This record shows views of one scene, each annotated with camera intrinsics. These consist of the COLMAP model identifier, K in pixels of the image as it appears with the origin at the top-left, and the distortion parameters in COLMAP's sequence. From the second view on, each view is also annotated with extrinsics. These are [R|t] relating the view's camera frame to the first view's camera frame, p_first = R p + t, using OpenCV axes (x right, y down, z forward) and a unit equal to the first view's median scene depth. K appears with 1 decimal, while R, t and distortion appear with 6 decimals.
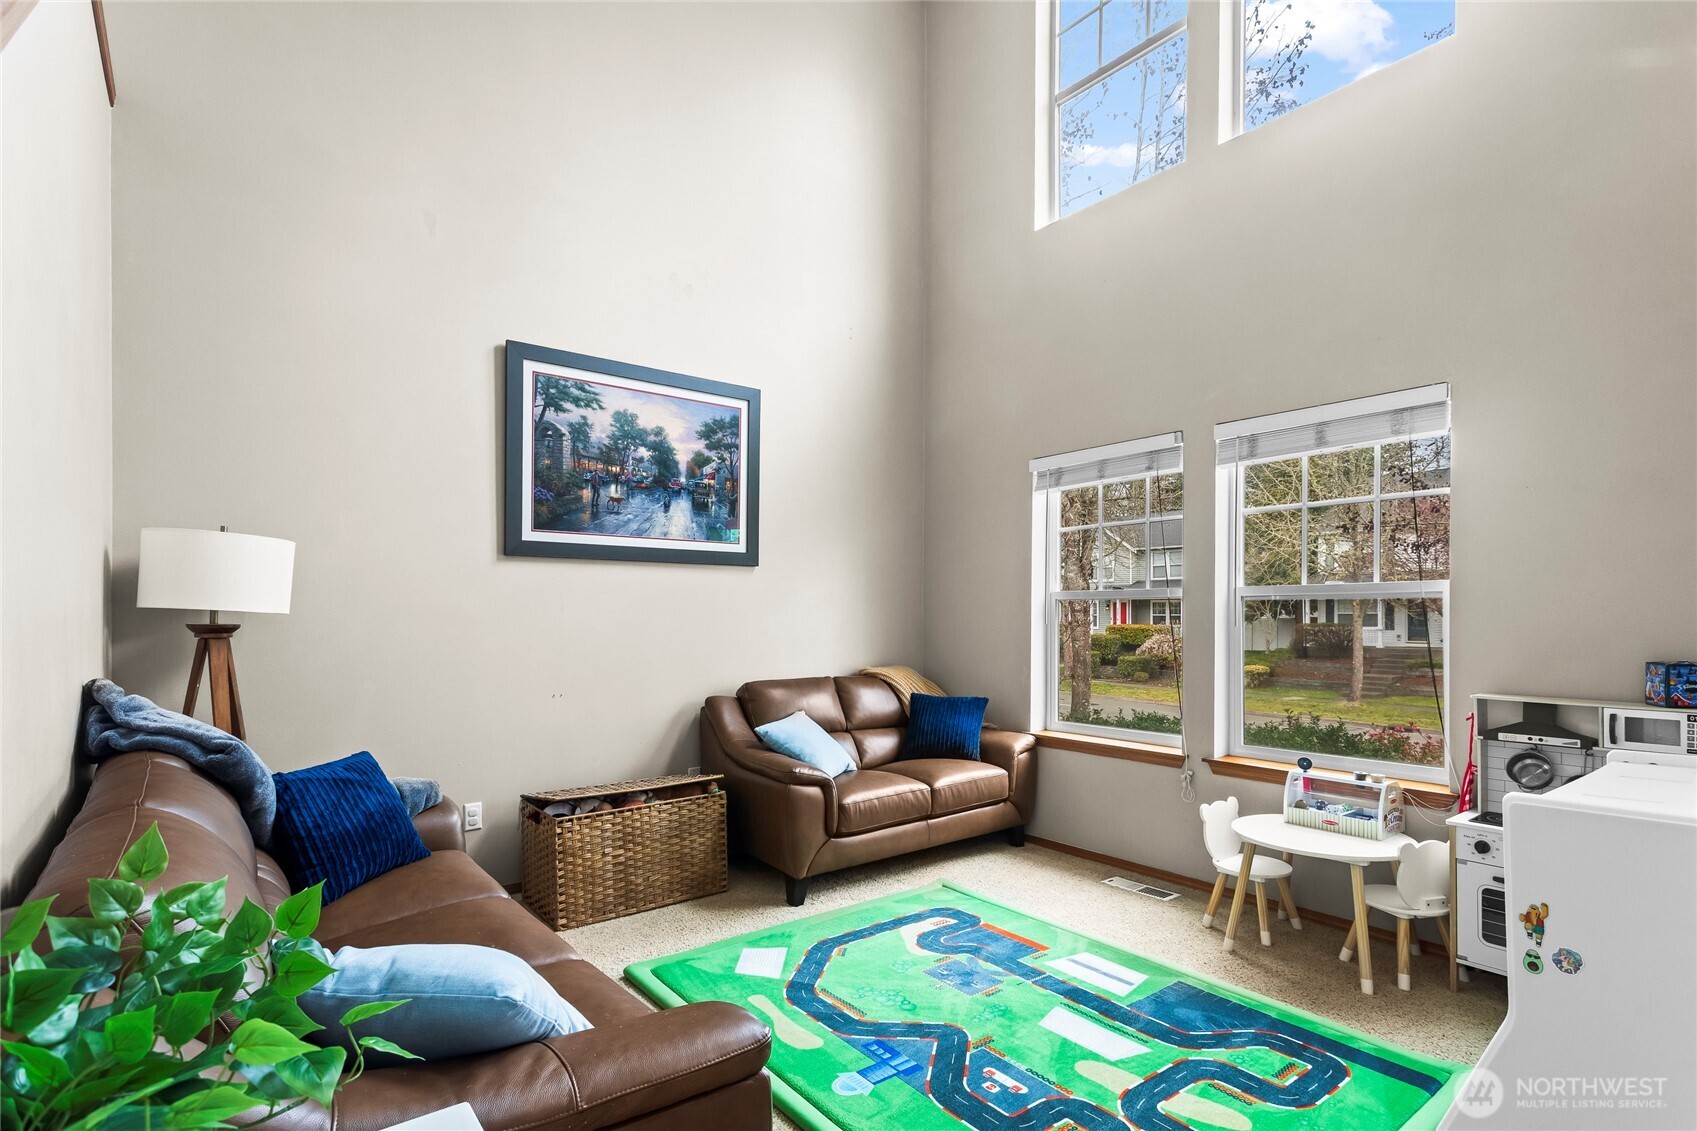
lens RADIAL K [[809.6, 0, 842.3], [0, 809.6, 611.4], [0, 0, 1]] dist [0.001498, 0.003225]
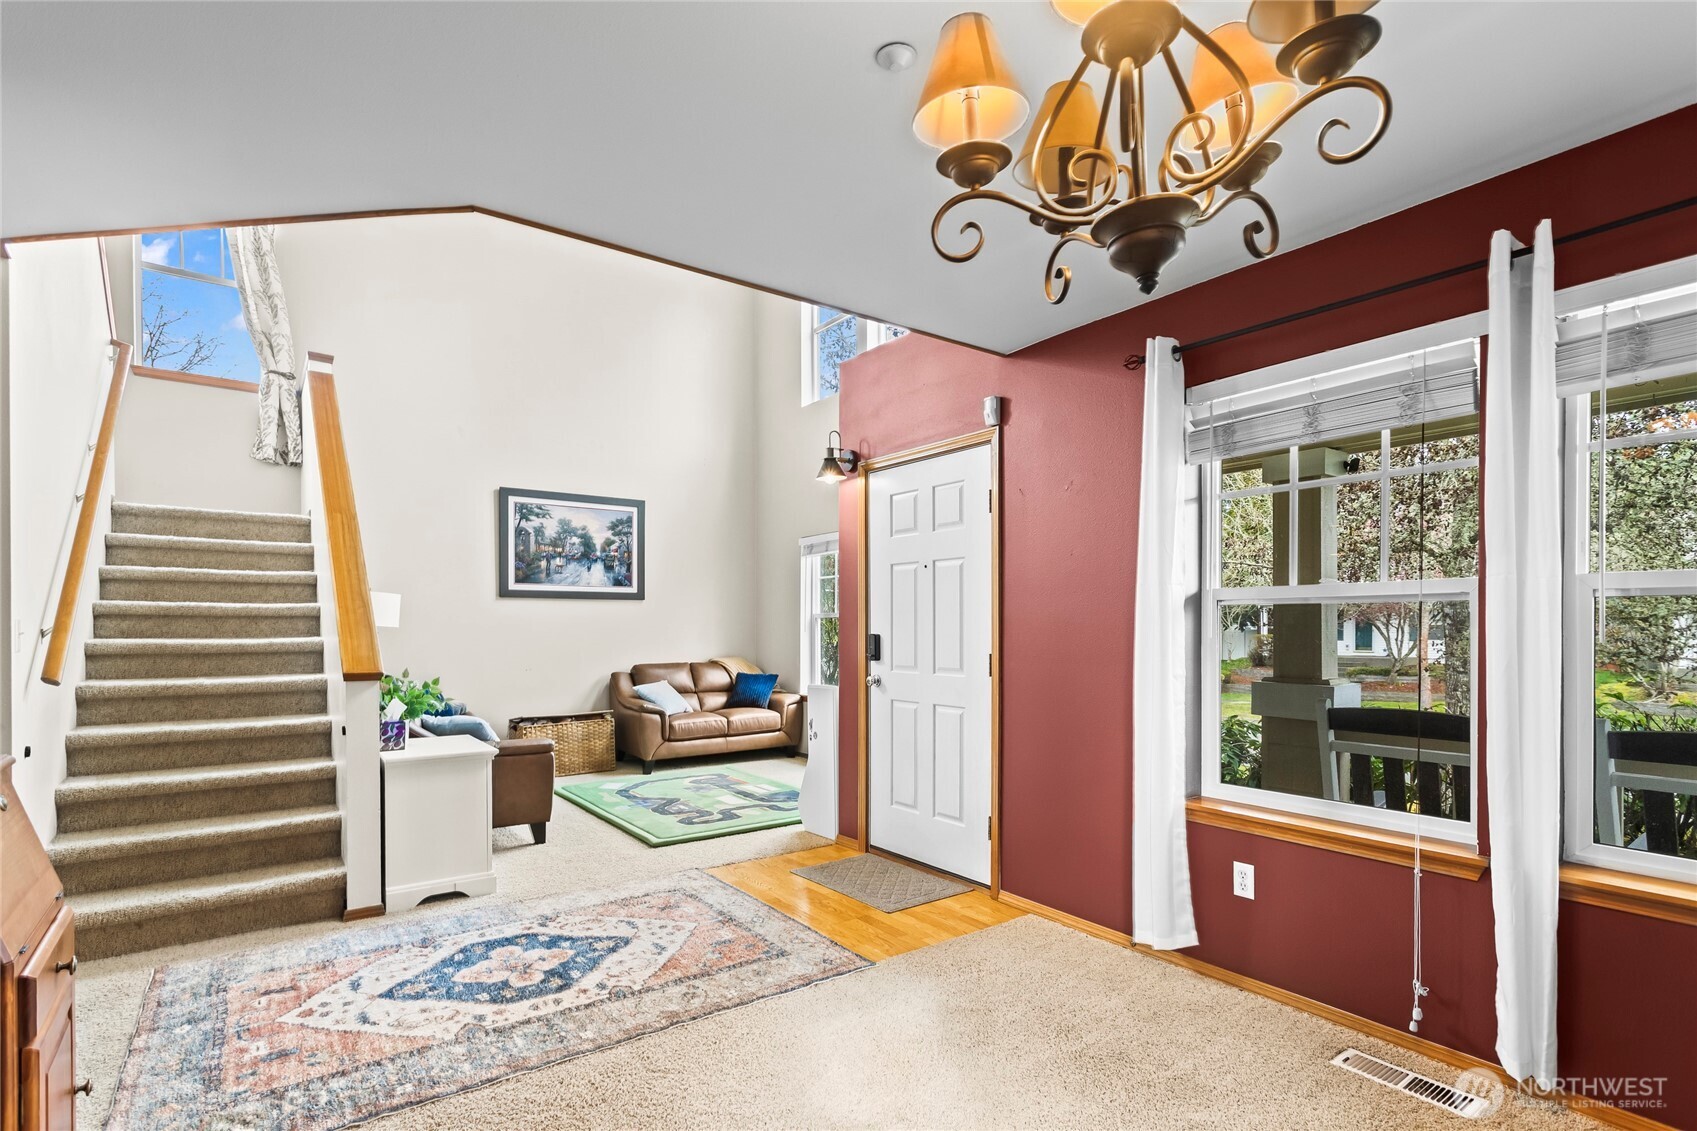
lens RADIAL K [[809.6, 0, 846.9], [0, 809.6, 633.2], [0, 0, 1]] dist [0.001498, 0.003225]
pose [[0.999537, -0.002426, -0.030345, 0.429597], [0.002749, 0.999940, 0.010609, -0.000758], [0.030317, -0.010687, 0.999483, -0.832033]]
